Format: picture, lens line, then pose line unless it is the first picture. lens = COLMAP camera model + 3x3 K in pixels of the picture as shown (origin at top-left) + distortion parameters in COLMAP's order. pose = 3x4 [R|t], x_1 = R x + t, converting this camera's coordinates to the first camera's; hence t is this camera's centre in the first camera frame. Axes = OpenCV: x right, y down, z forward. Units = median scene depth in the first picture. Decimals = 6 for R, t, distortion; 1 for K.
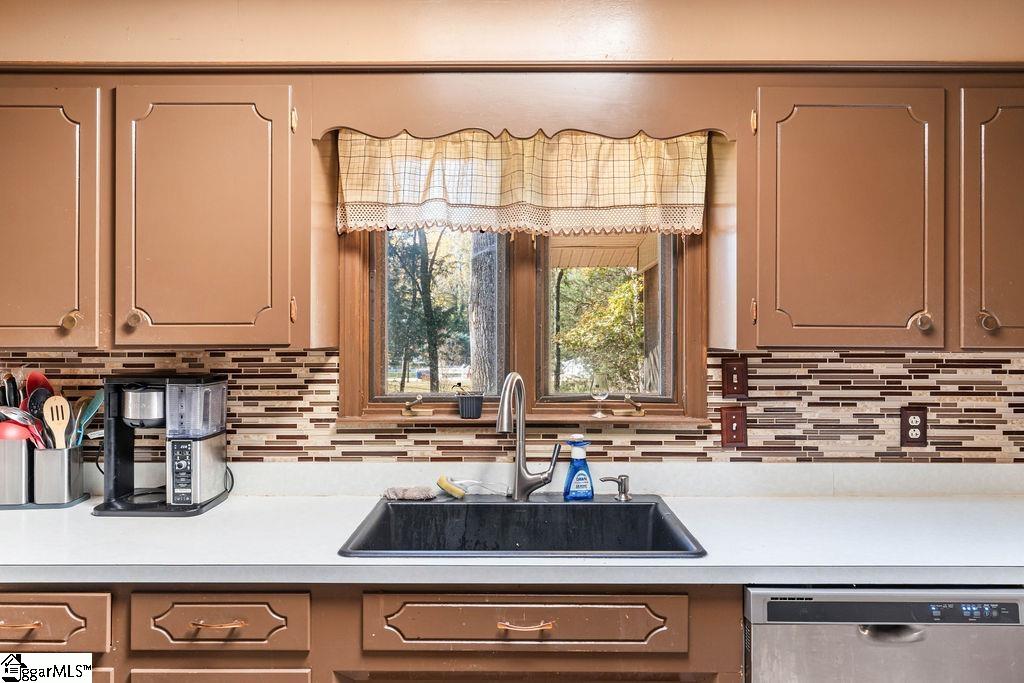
lens RADIAL K [[688.8, 0, 511.7], [0, 688.8, 331.7], [0, 0, 1]] dist [0.000009, -0.001138]
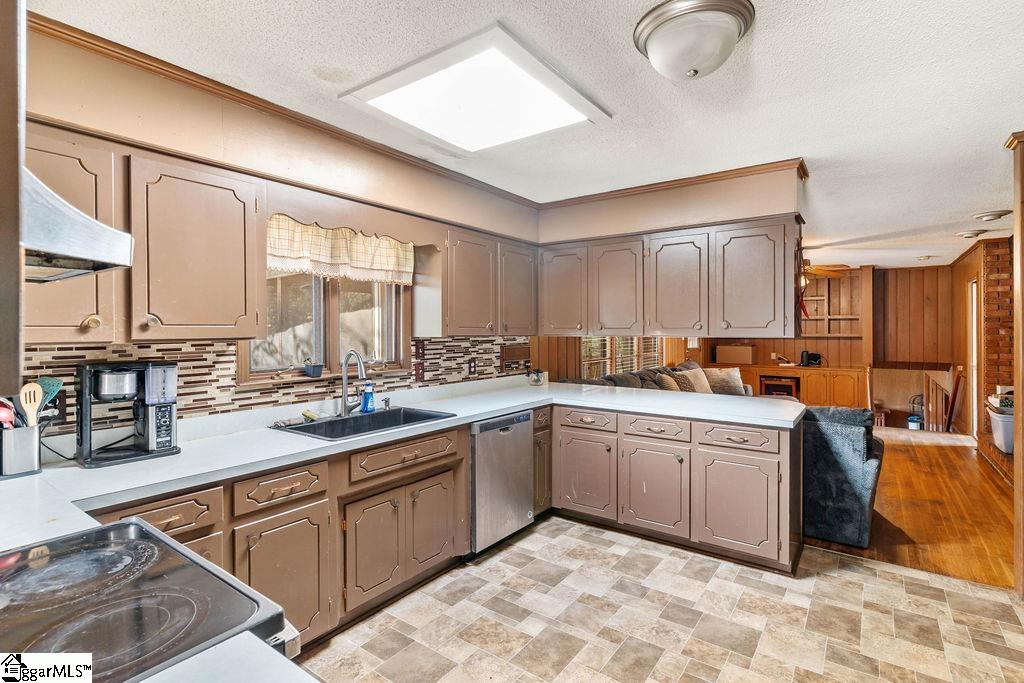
lens RADIAL K [[496.8, 0, 512.1], [0, 496.8, 337.1], [0, 0, 1]] dist [0.000201, 0.000098]
pose [[0.585082, -0.013718, 0.810858, -0.816845], [0.007187, 0.999905, 0.011731, 0.006918], [-0.810942, -0.001036, 0.585125, -0.195348]]
